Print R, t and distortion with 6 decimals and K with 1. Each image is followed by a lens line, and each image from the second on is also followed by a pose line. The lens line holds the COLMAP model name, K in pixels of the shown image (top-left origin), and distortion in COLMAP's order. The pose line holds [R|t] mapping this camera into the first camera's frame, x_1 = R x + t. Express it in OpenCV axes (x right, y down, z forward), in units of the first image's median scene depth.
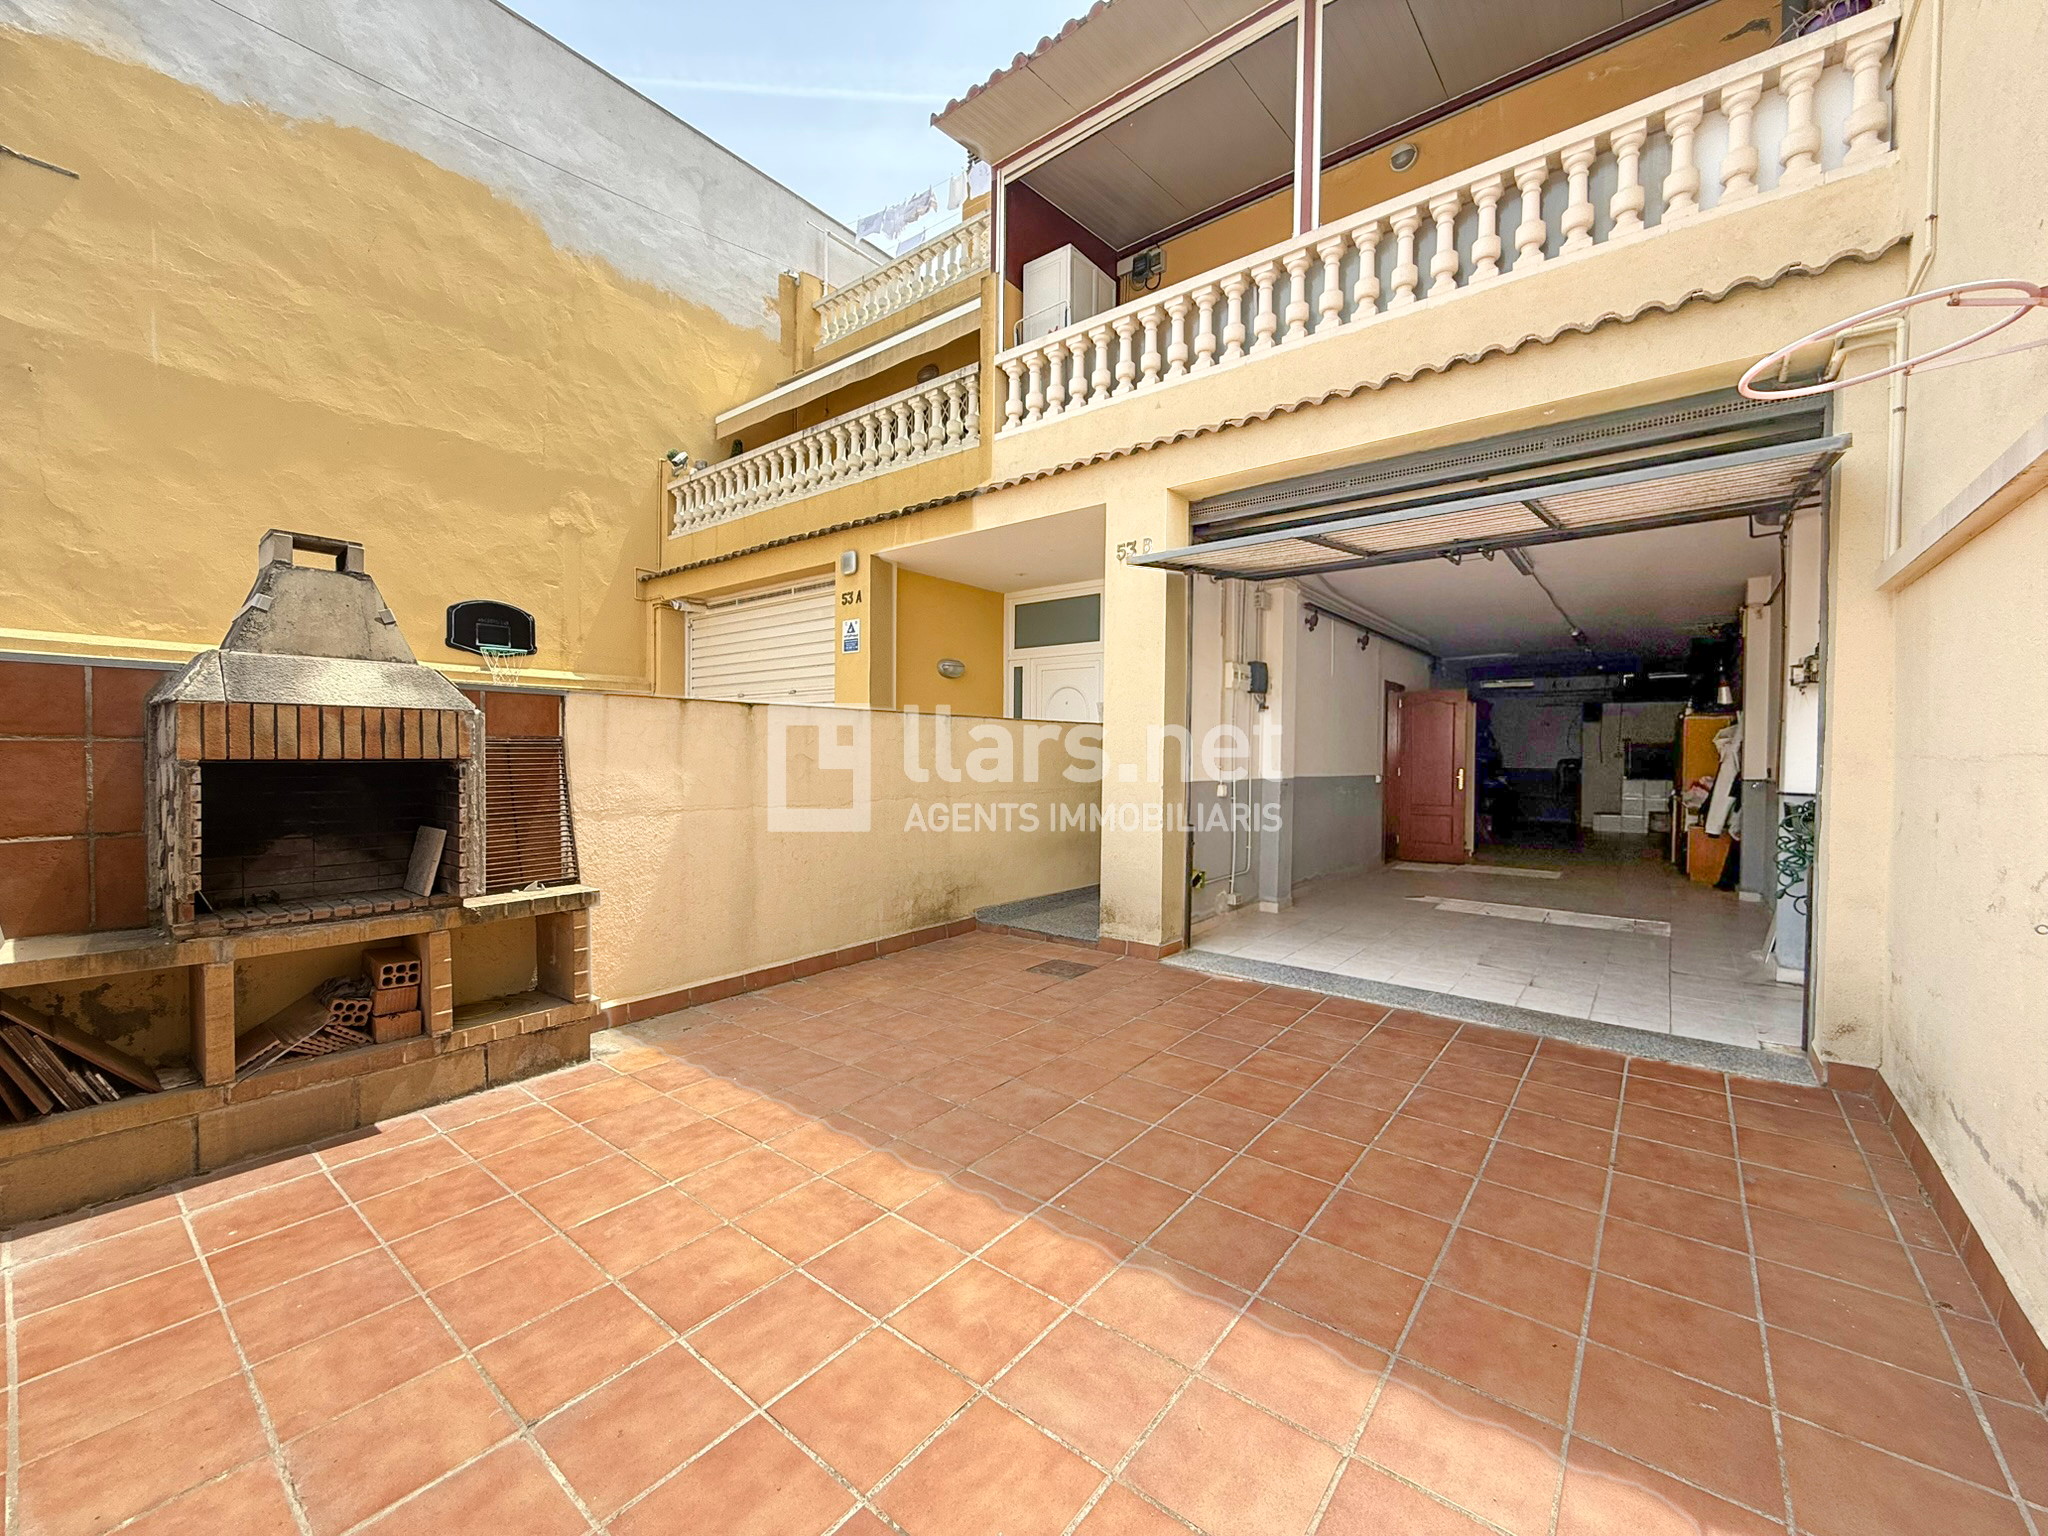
lens RADIAL K [[826.5, 0, 1012.3], [0, 826.5, 770.1], [0, 0, 1]] dist [-0.000622, 0.000082]
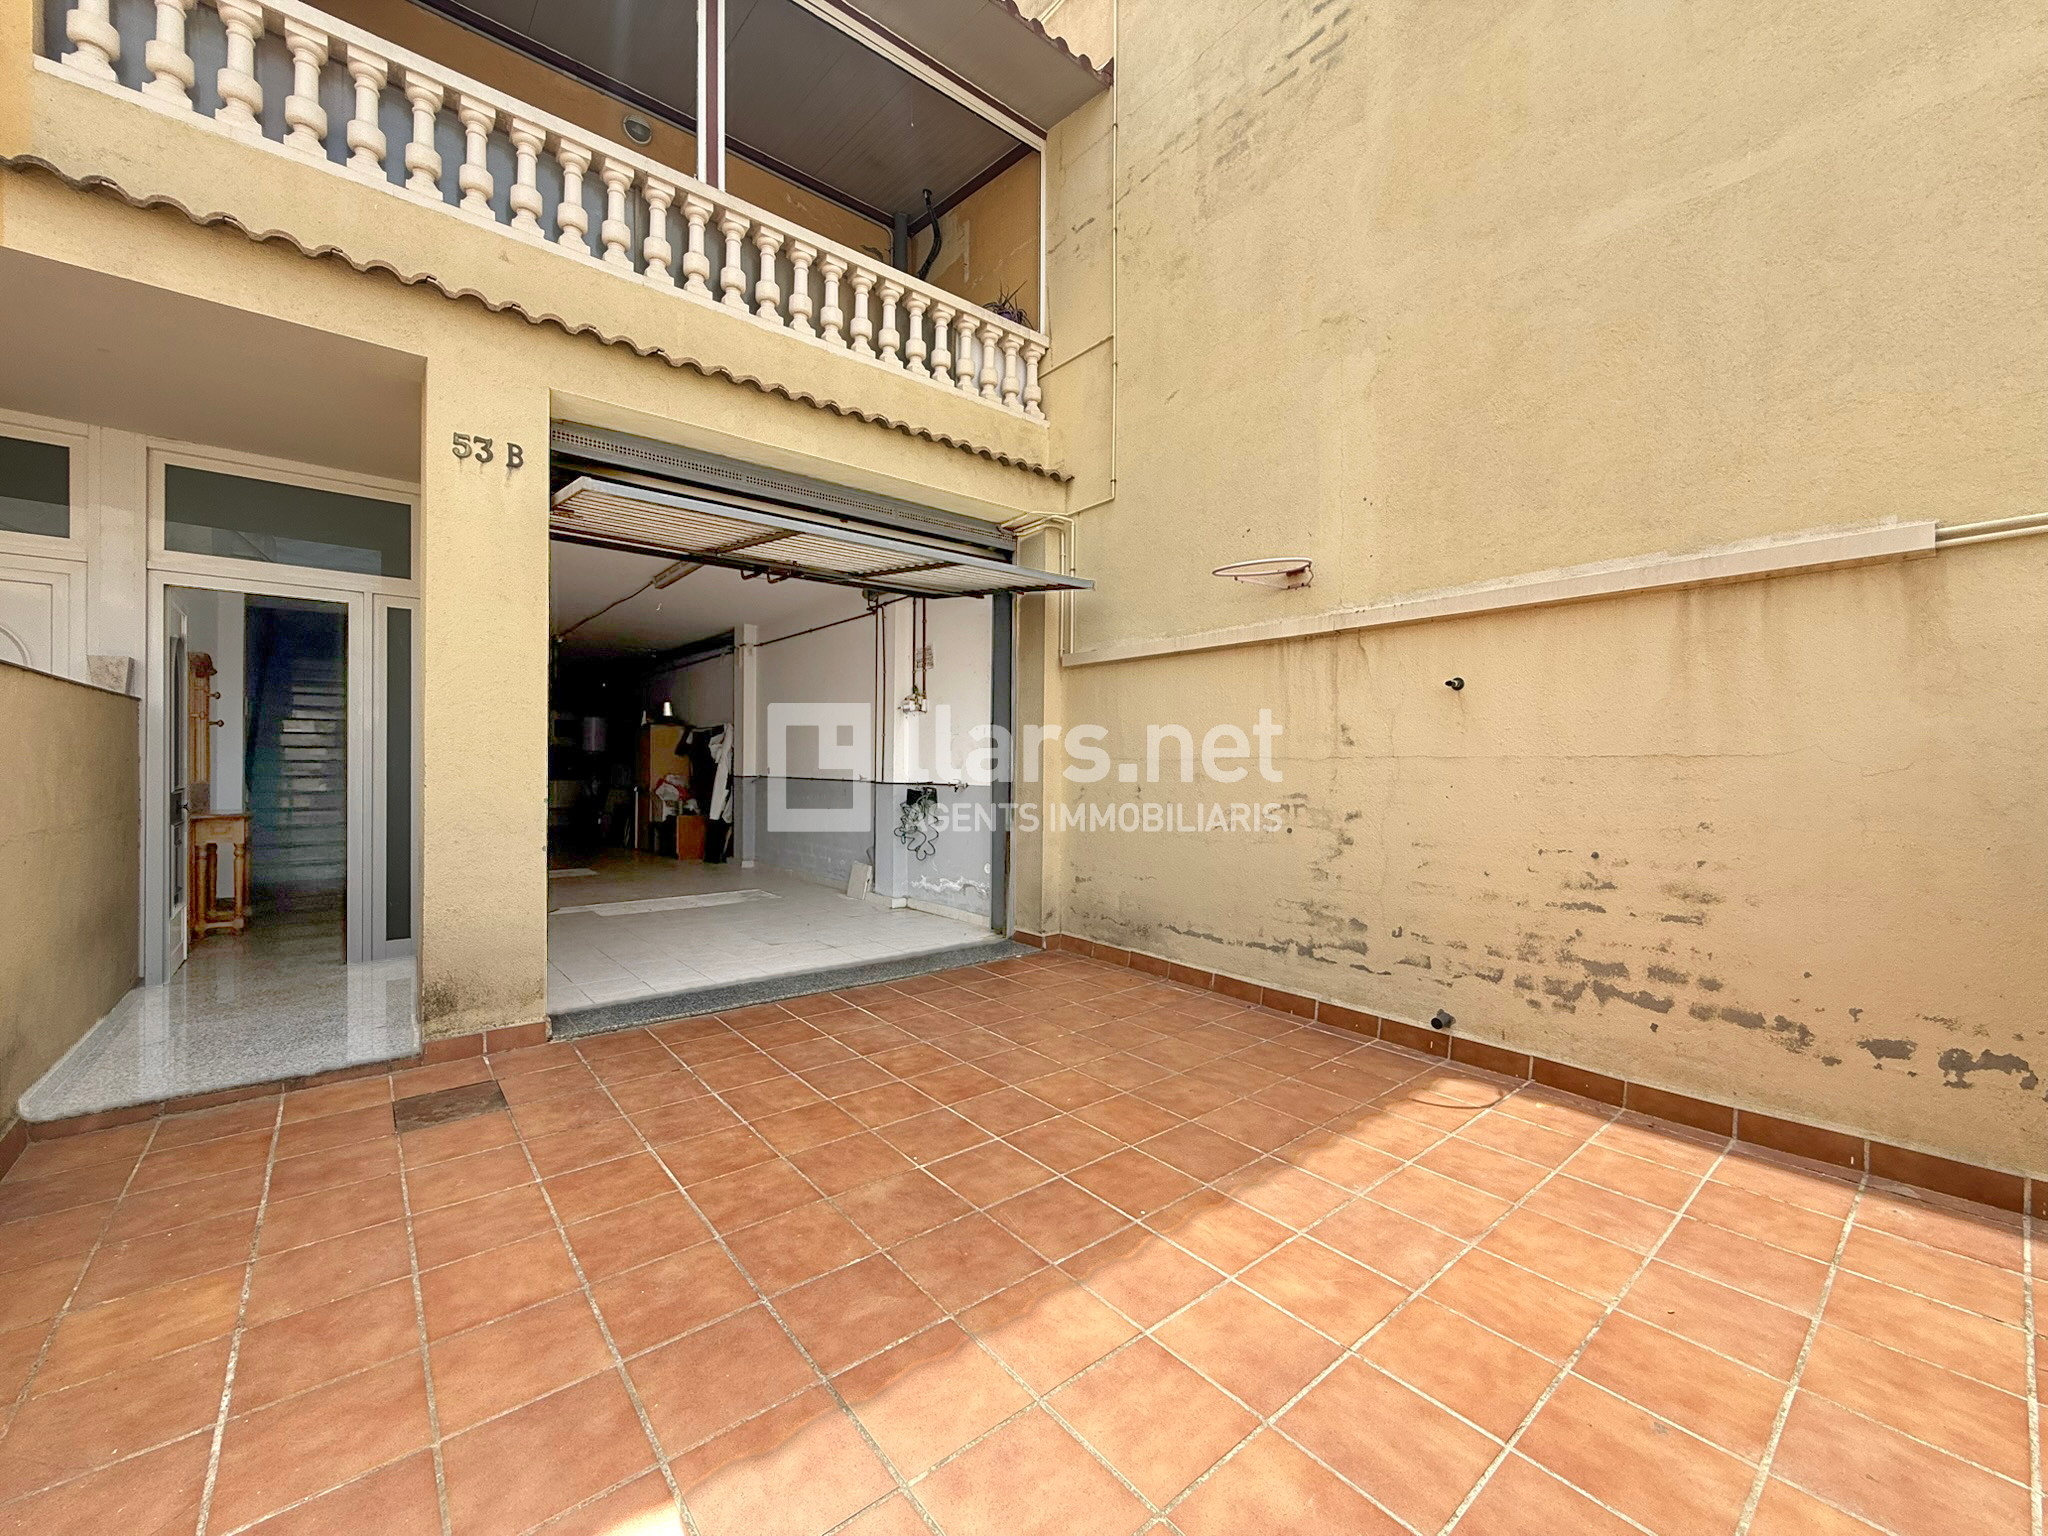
lens RADIAL K [[826.5, 0, 1018.7], [0, 826.5, 771.4], [0, 0, 1]] dist [-0.000622, 0.000082]
pose [[0.191080, -0.013909, 0.981476, -0.496698], [0.014462, 0.999831, 0.011354, -0.007477], [-0.981468, 0.012024, 0.191249, 0.507375]]
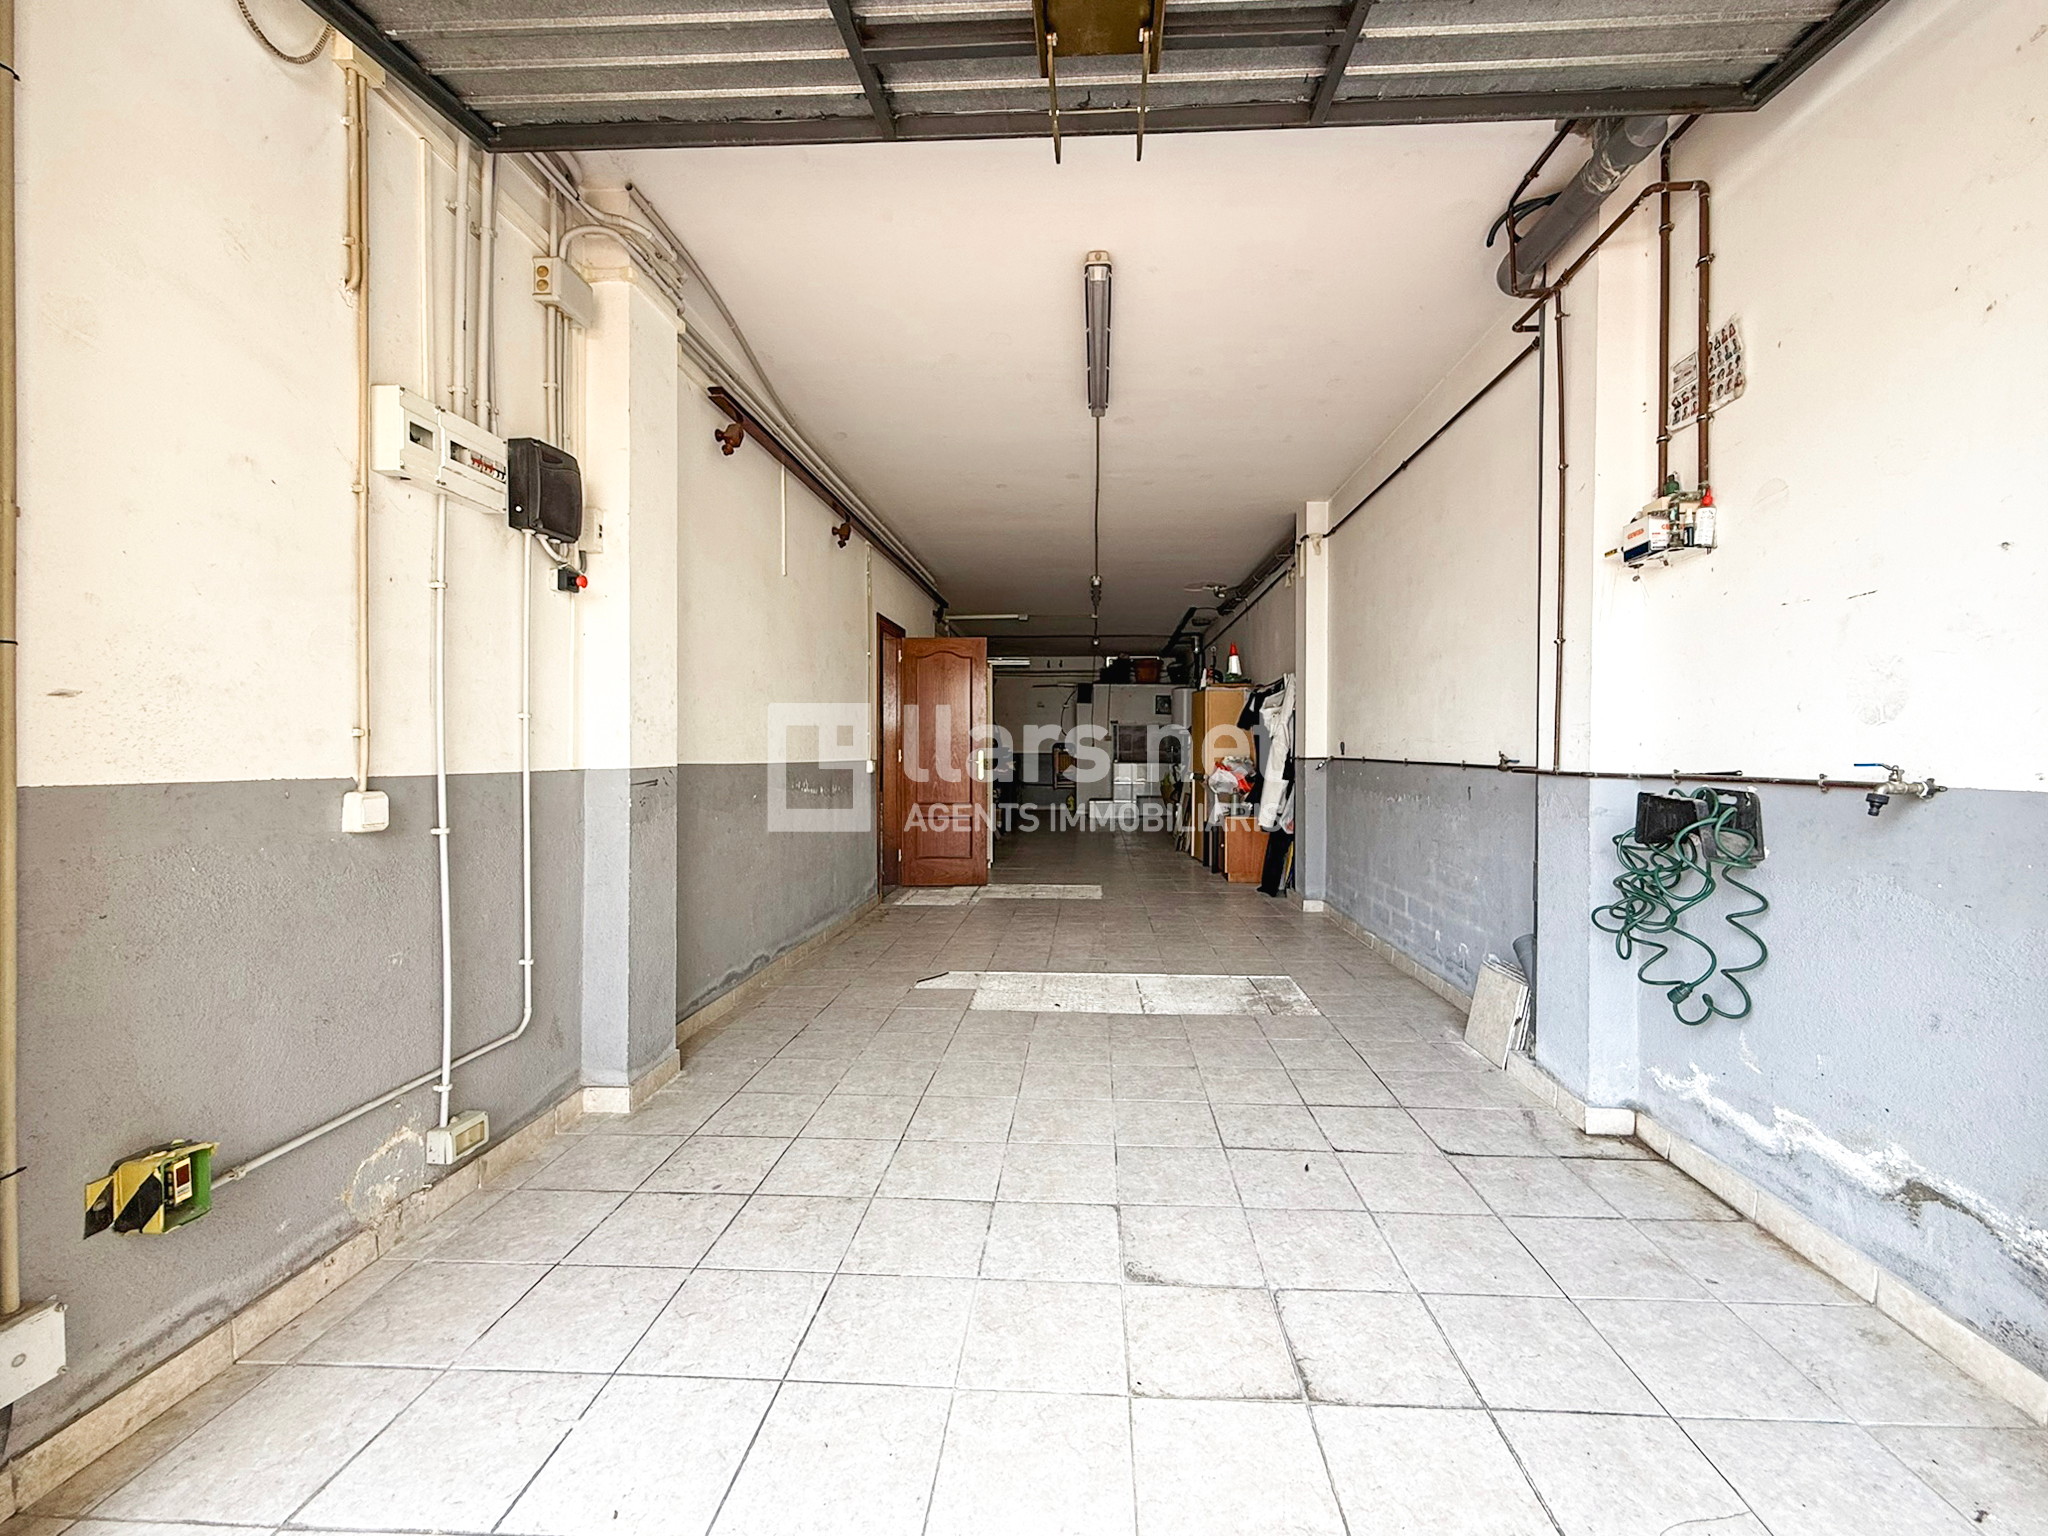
lens RADIAL K [[826.5, 0, 1042.8], [0, 826.5, 758.1], [0, 0, 1]] dist [-0.000622, 0.000082]
pose [[0.816733, -0.013603, 0.576856, 0.363499], [0.016924, 0.999857, -0.000384, 0.012416], [-0.576768, 0.010076, 0.816846, 0.795718]]
